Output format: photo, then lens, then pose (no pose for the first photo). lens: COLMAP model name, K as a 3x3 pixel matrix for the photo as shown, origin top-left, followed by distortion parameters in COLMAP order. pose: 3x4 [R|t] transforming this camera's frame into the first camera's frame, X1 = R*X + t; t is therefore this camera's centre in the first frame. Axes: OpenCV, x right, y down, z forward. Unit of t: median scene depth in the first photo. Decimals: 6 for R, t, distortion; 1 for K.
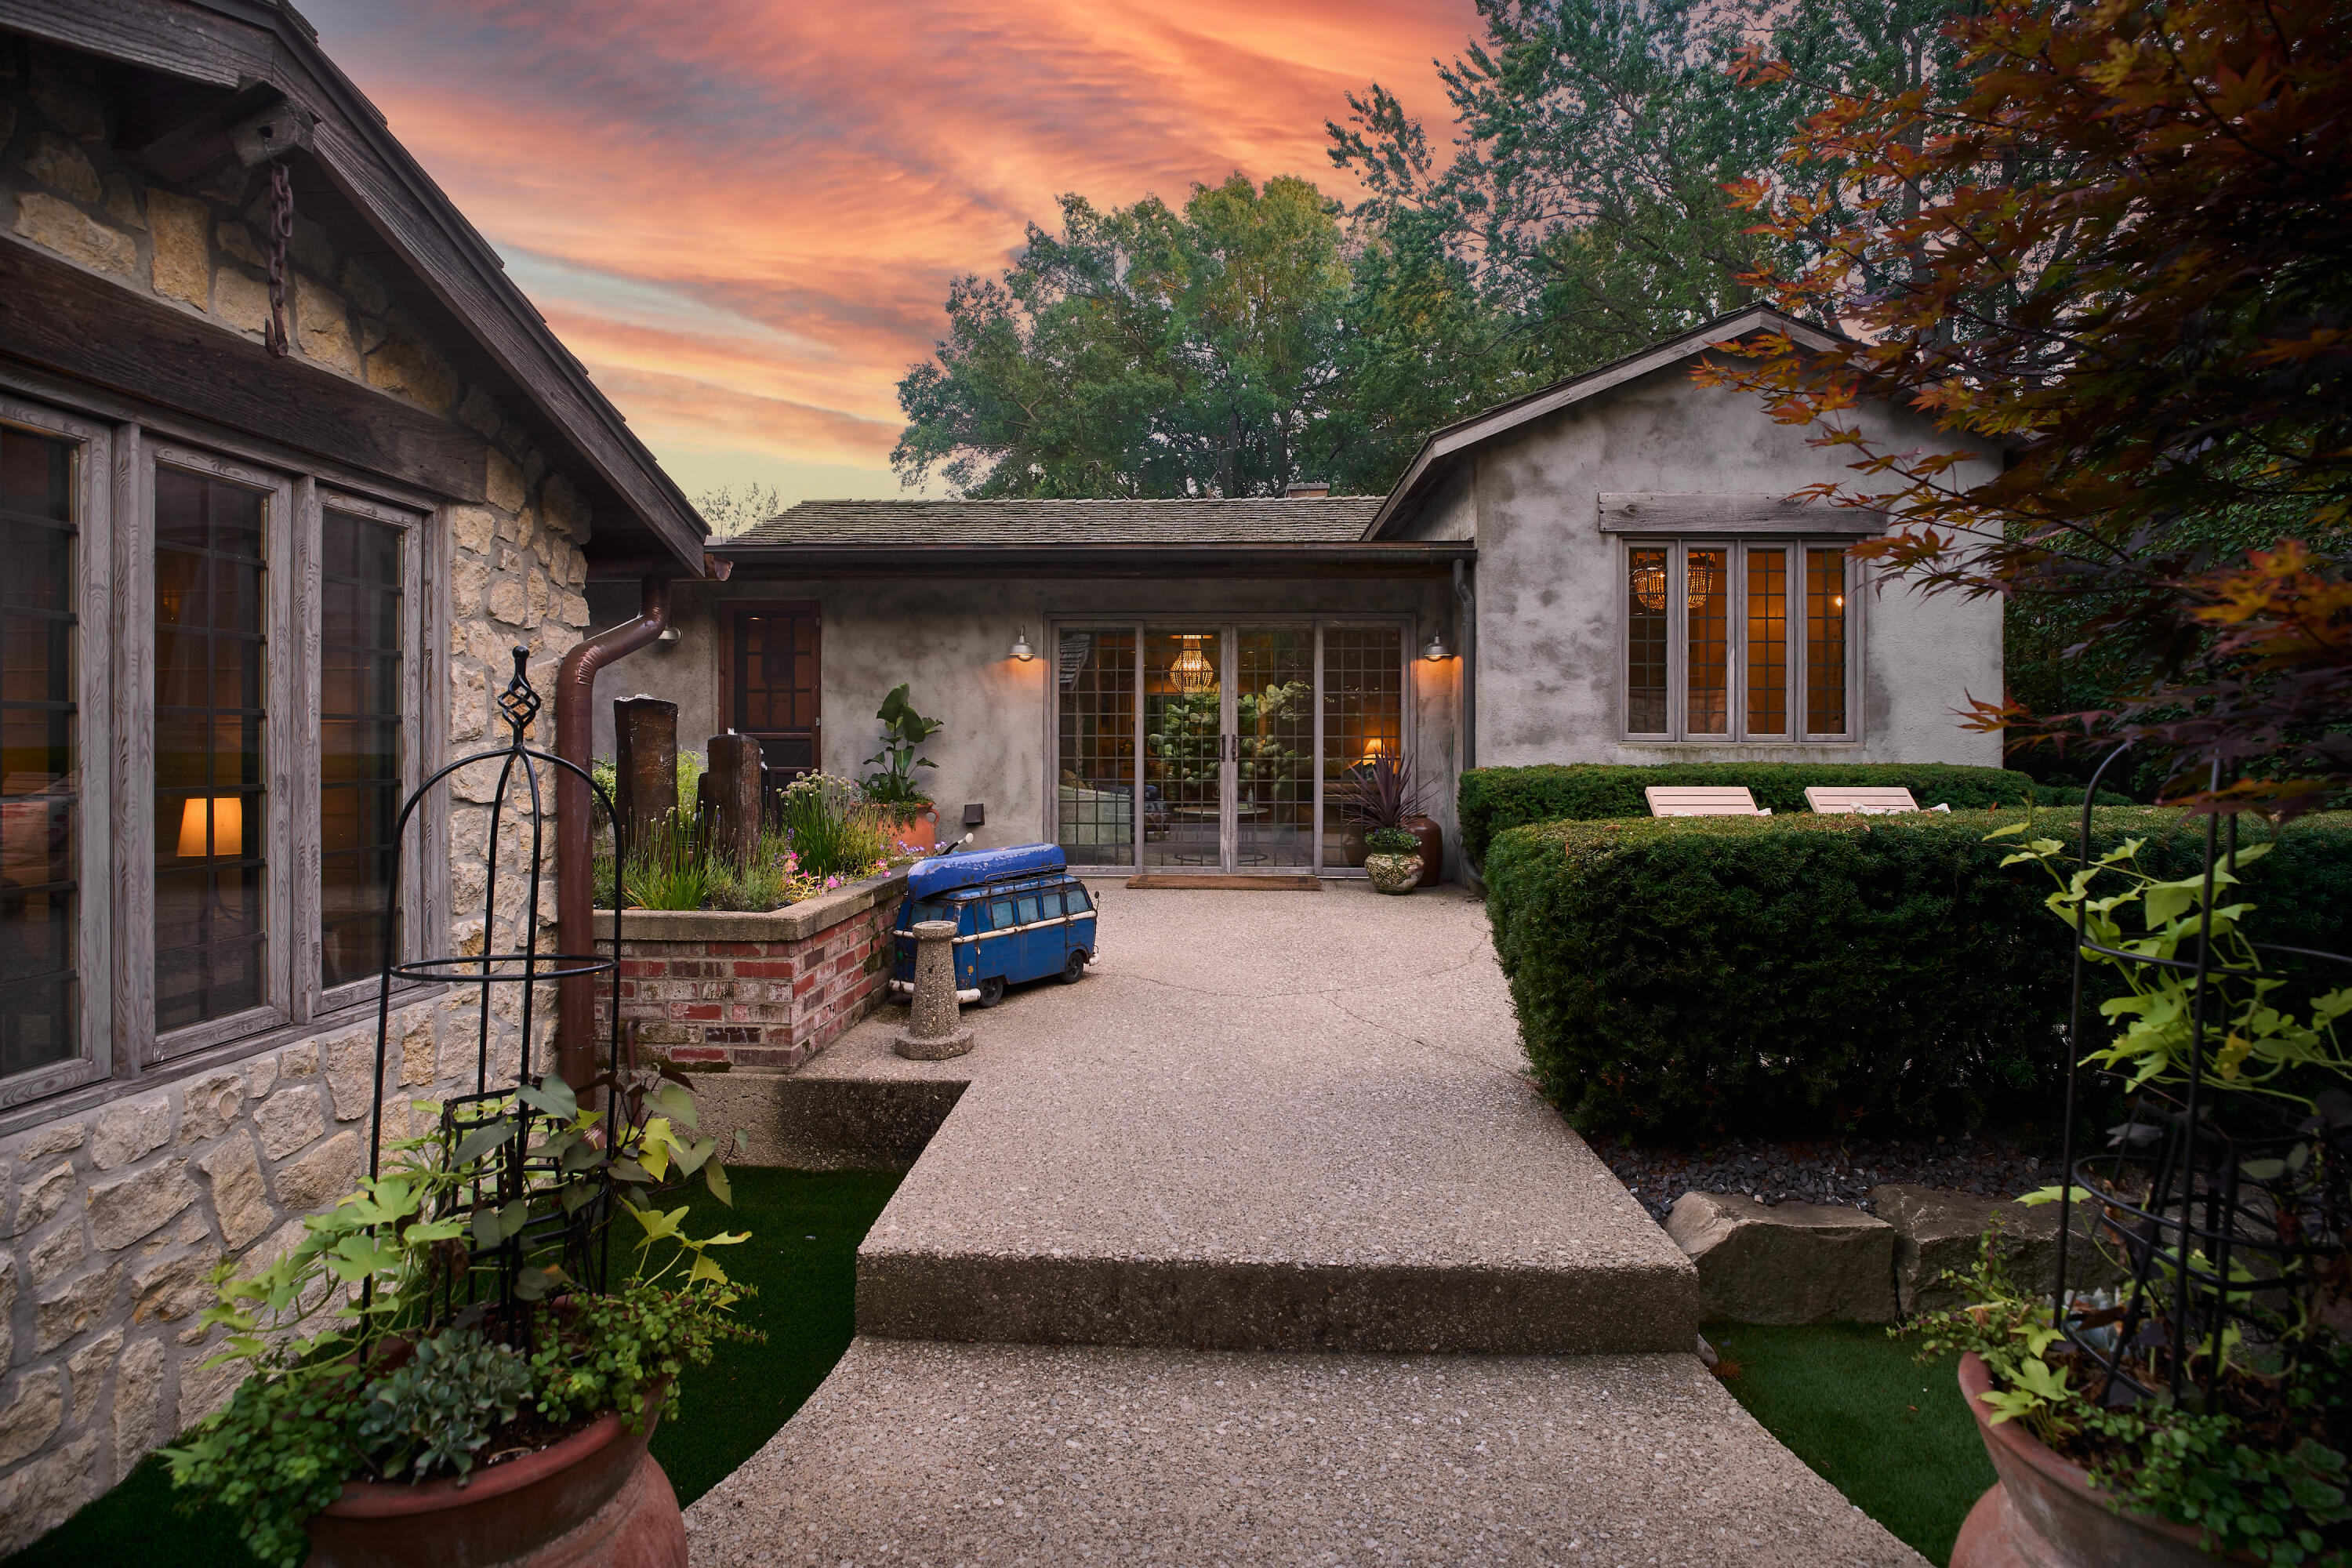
lens RADIAL K [[1112.2, 0, 1176.0], [0, 1112.2, 784.0], [0, 0, 1]] dist [-0.040176, 0.011365]
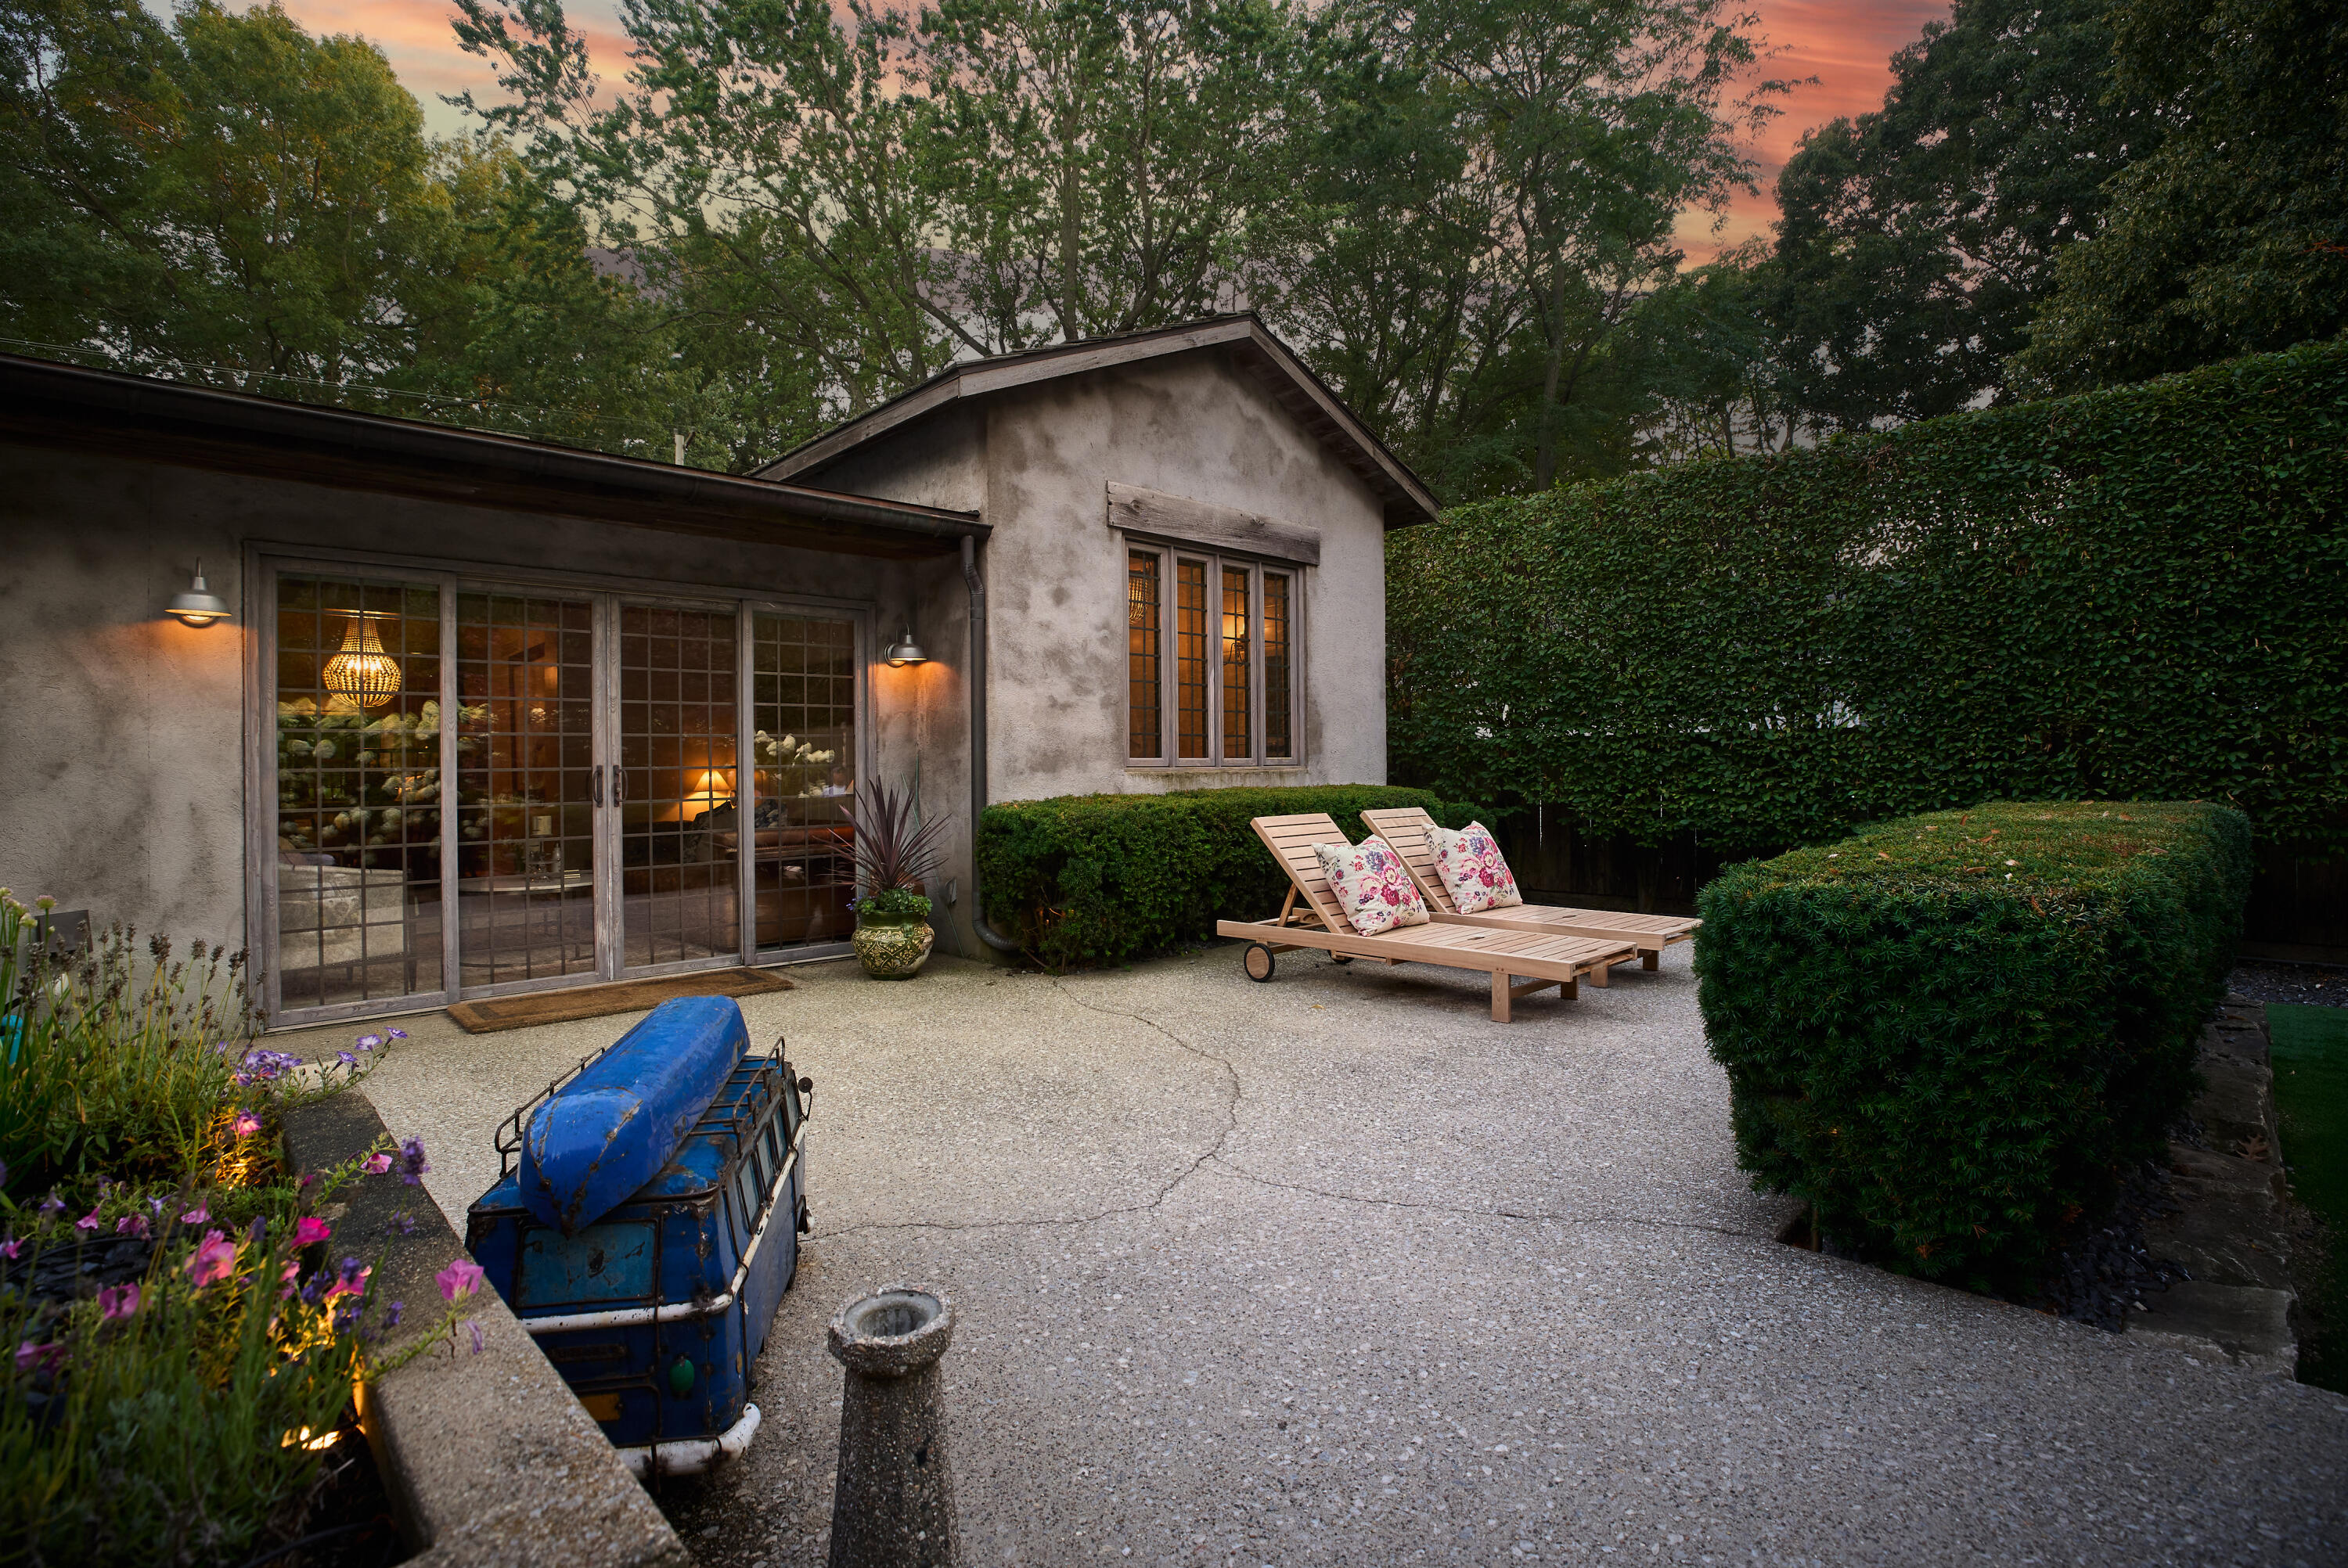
lens RADIAL K [[1110.1, 0, 1174.0], [0, 1110.1, 784.0], [0, 0, 1]] dist [-0.040176, 0.011365]
pose [[0.695649, -0.020623, 0.718086, -0.204299], [0.042764, 0.999004, -0.012736, -0.012815], [-0.717108, 0.039568, 0.695838, 0.361961]]
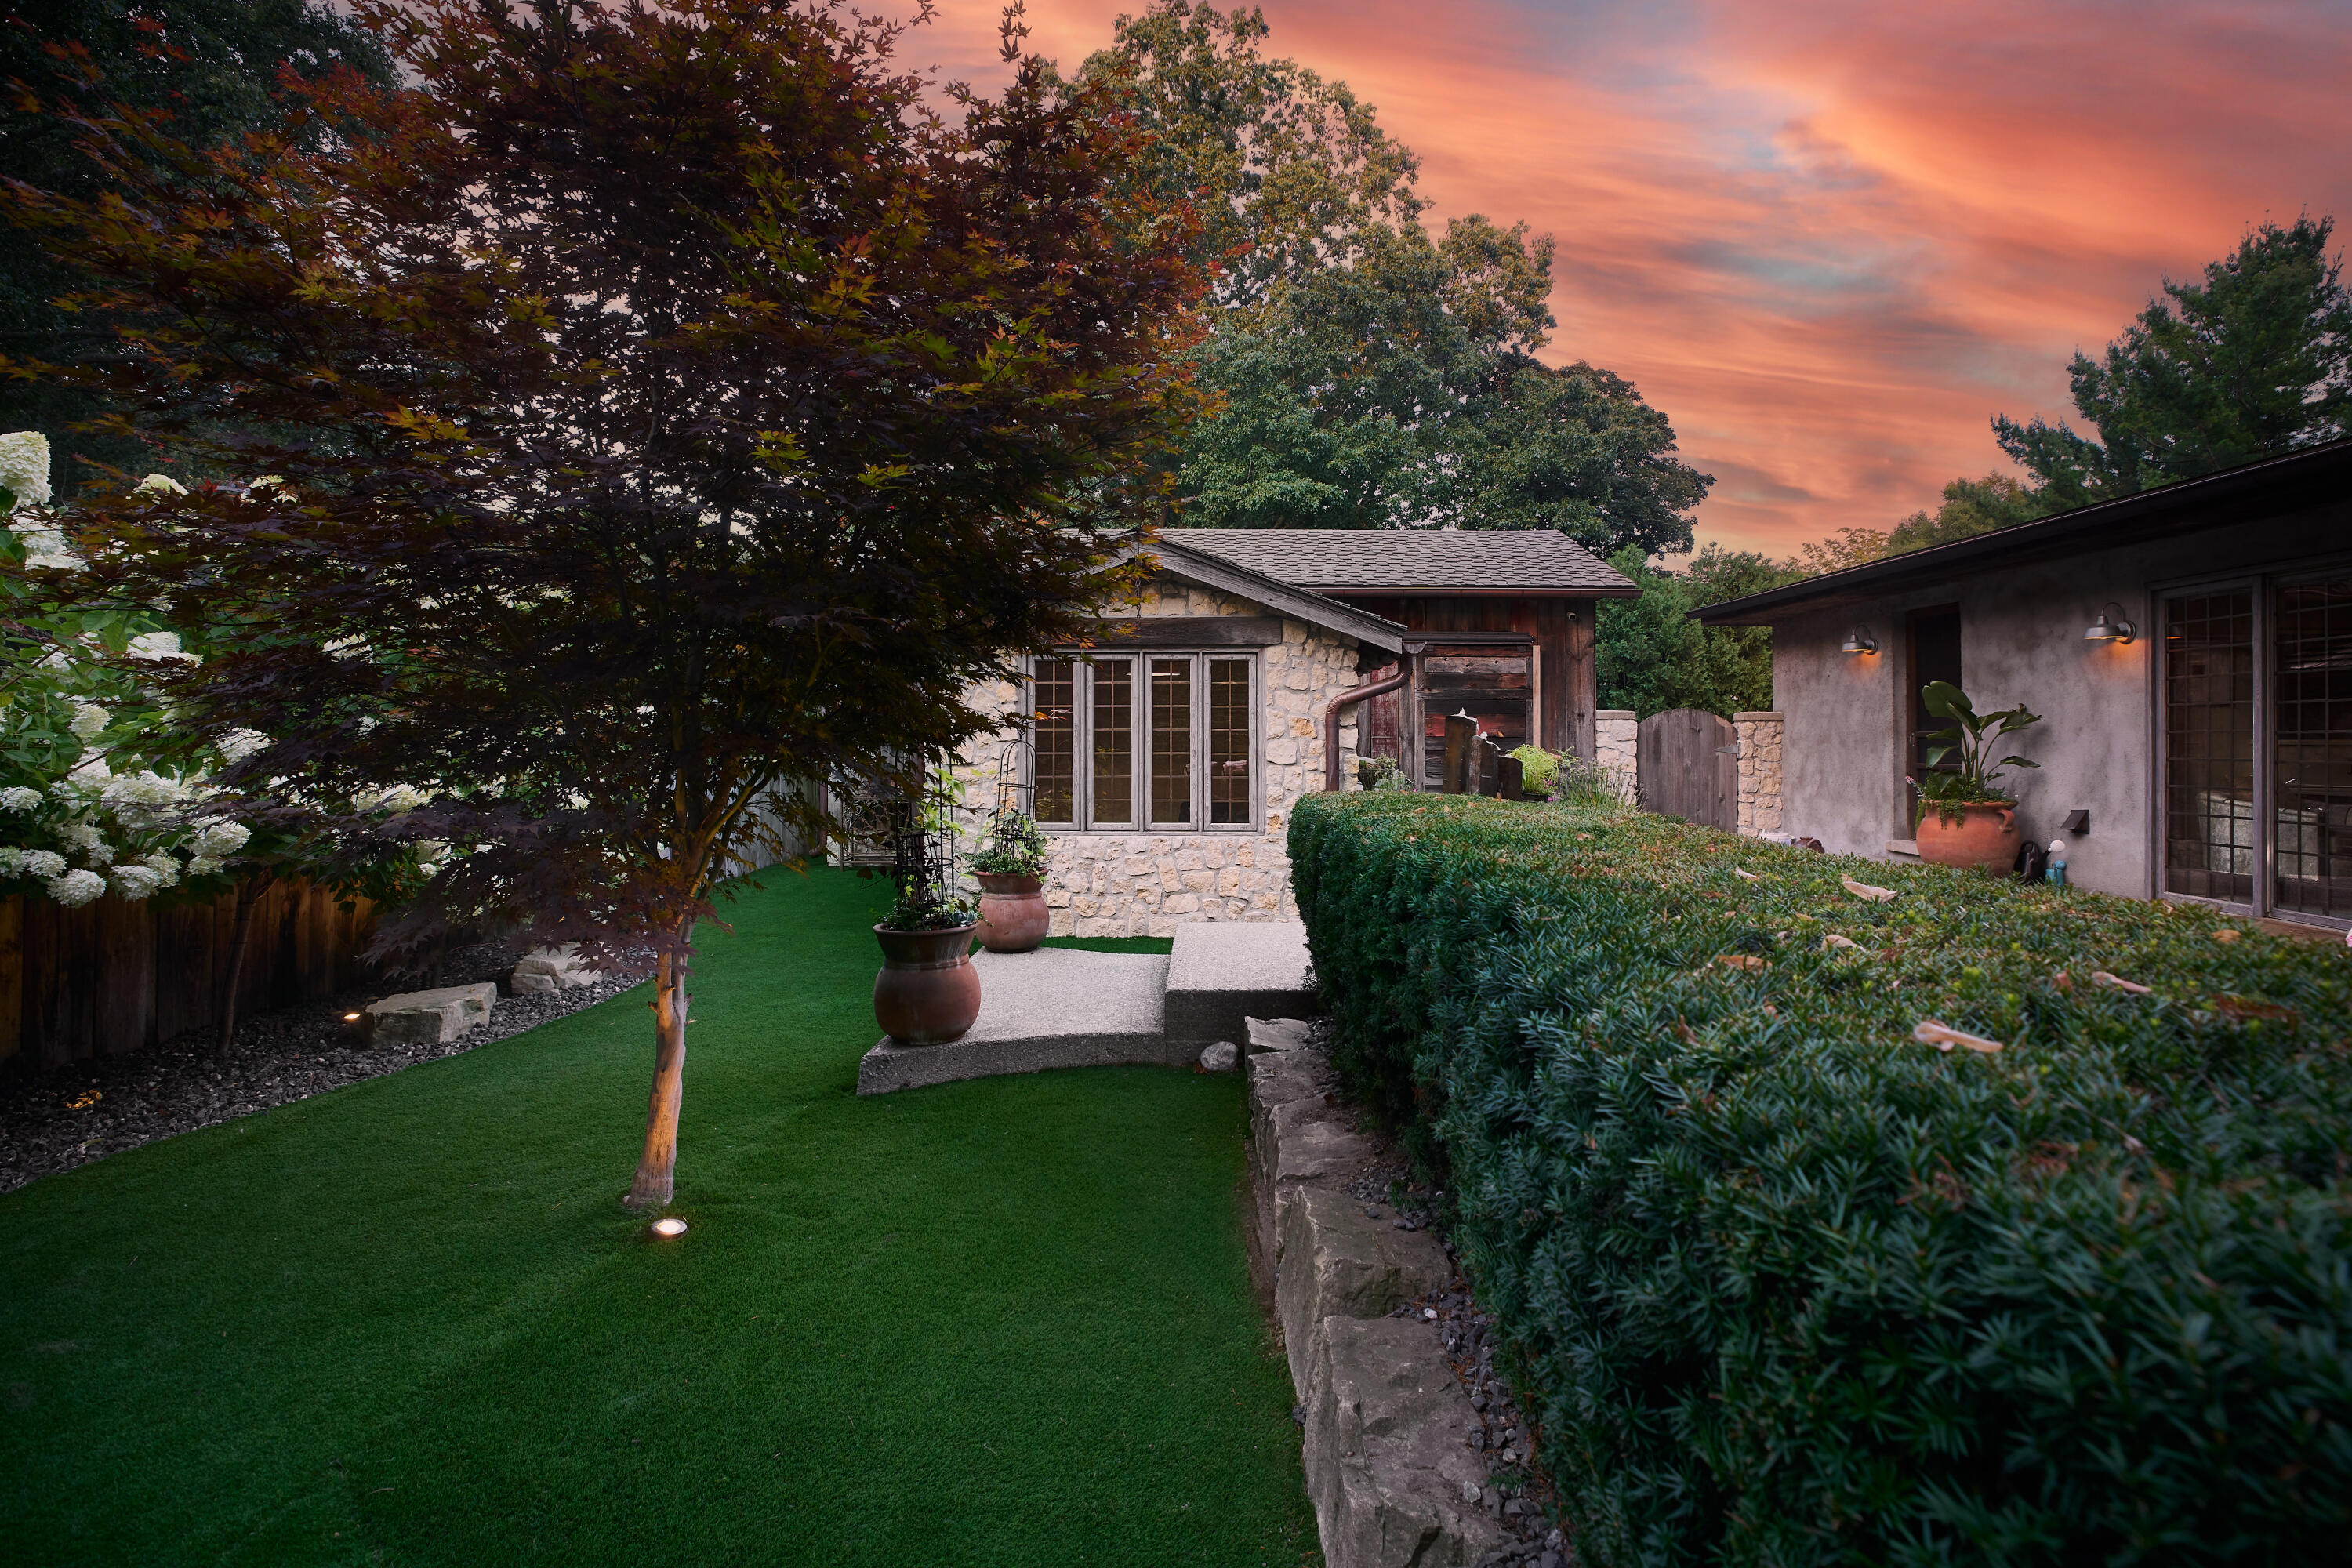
lens RADIAL K [[1112.2, 0, 1176.0], [0, 1112.2, 784.0], [0, 0, 1]] dist [-0.040176, 0.011365]
pose [[-0.017044, 0.026231, -0.999511, 0.789343], [-0.037765, 0.998926, 0.026860, 0.002206], [0.999141, 0.038204, -0.016035, 0.333816]]
